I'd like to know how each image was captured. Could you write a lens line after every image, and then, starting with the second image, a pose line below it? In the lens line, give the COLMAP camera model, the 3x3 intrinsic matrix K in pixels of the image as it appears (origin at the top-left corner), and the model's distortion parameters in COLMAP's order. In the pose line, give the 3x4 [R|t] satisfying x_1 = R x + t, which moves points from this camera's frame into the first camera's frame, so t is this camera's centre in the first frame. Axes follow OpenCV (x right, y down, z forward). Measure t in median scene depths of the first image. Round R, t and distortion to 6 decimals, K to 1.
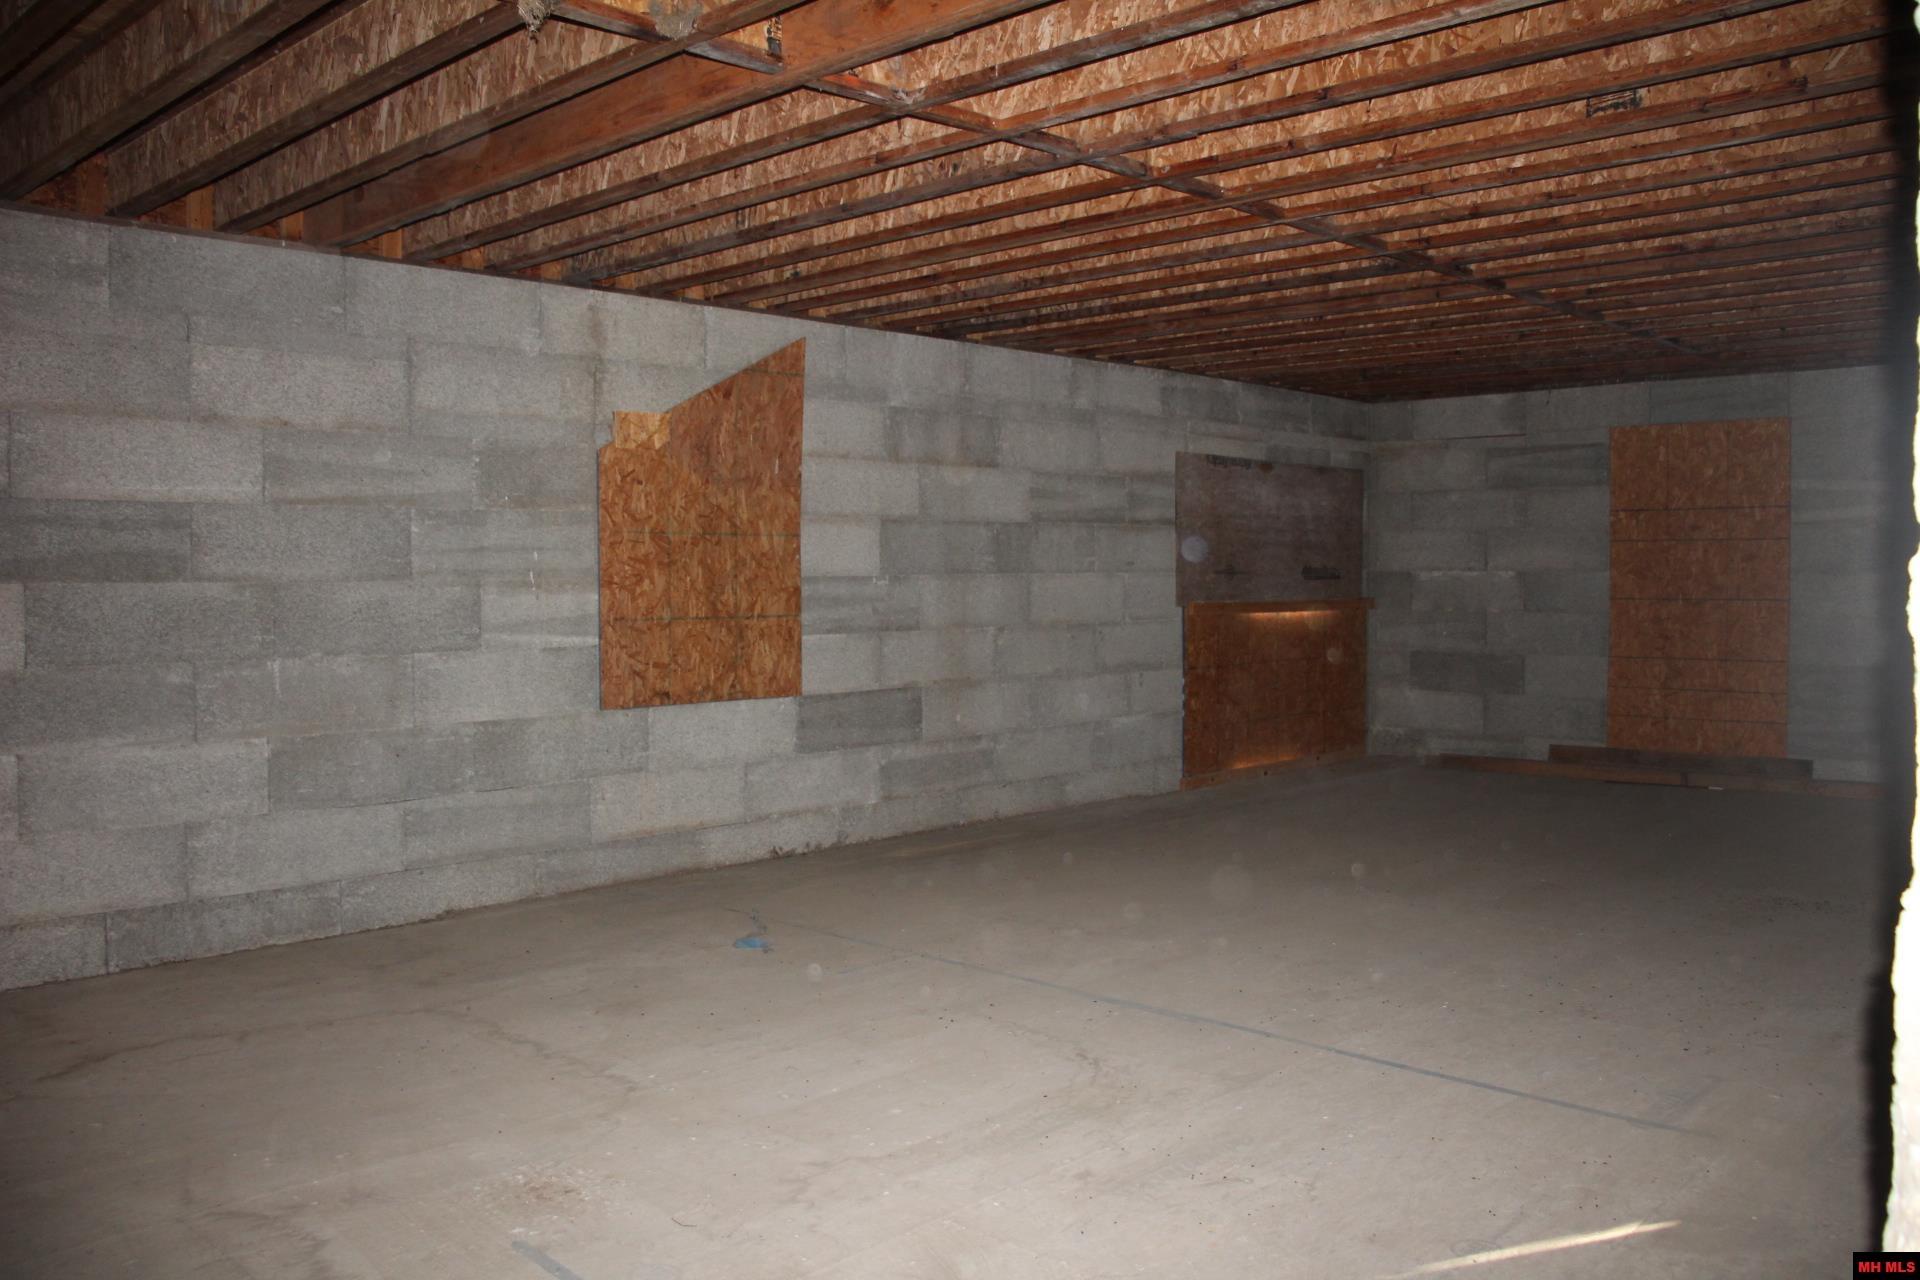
lens RADIAL K [[1608.7, 0, 964.6], [0, 1608.7, 641.5], [0, 0, 1]] dist [-0.094107, 0.061472]
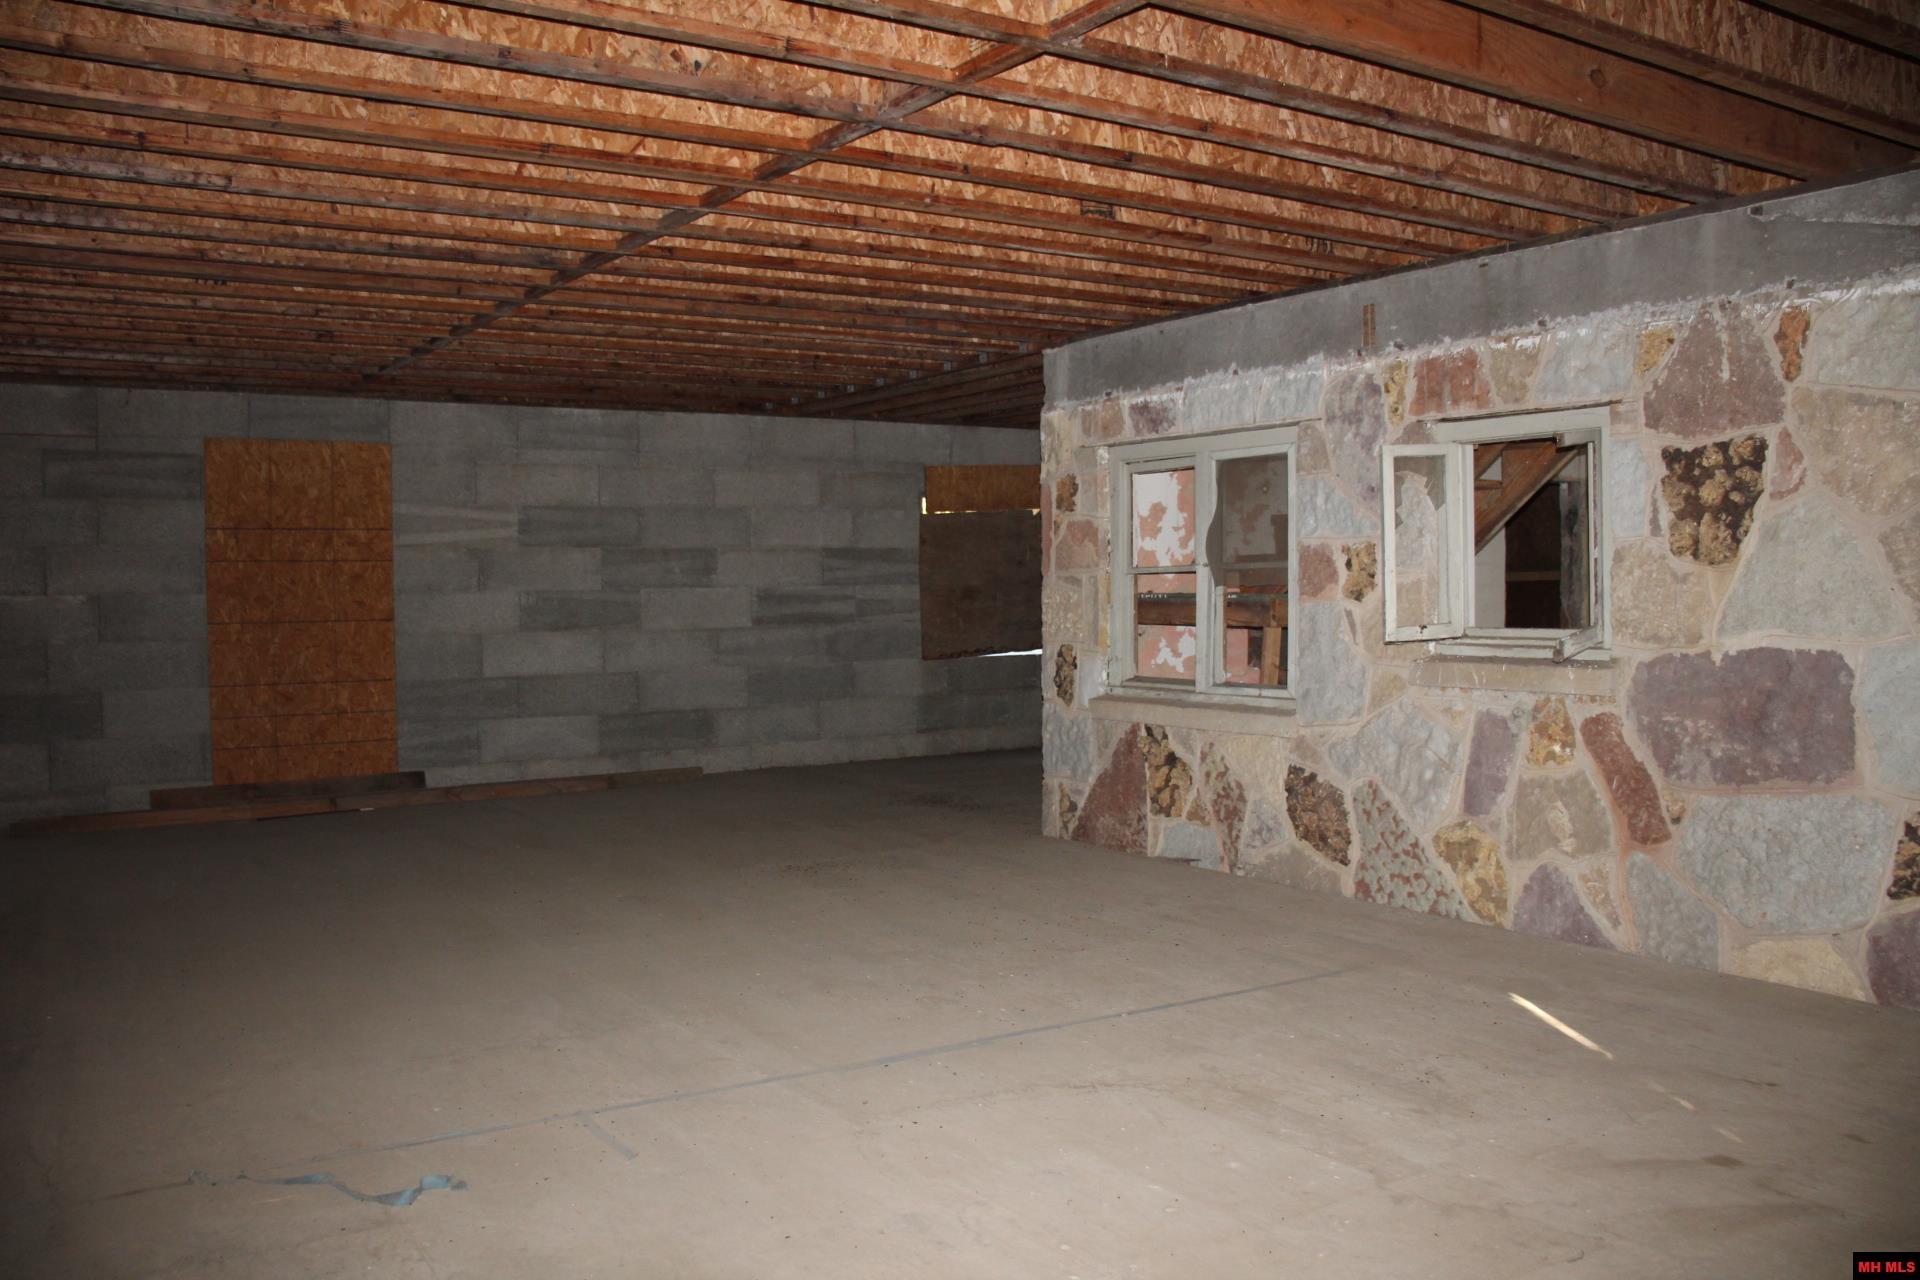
lens RADIAL K [[1608.7, 0, 955.6], [0, 1608.7, 631.9], [0, 0, 1]] dist [-0.094107, 0.061472]
pose [[0.250437, -0.025052, 0.967809, -0.369529], [0.050649, 0.998635, 0.012744, -0.012023], [-0.966807, 0.045826, 0.251364, 0.349923]]
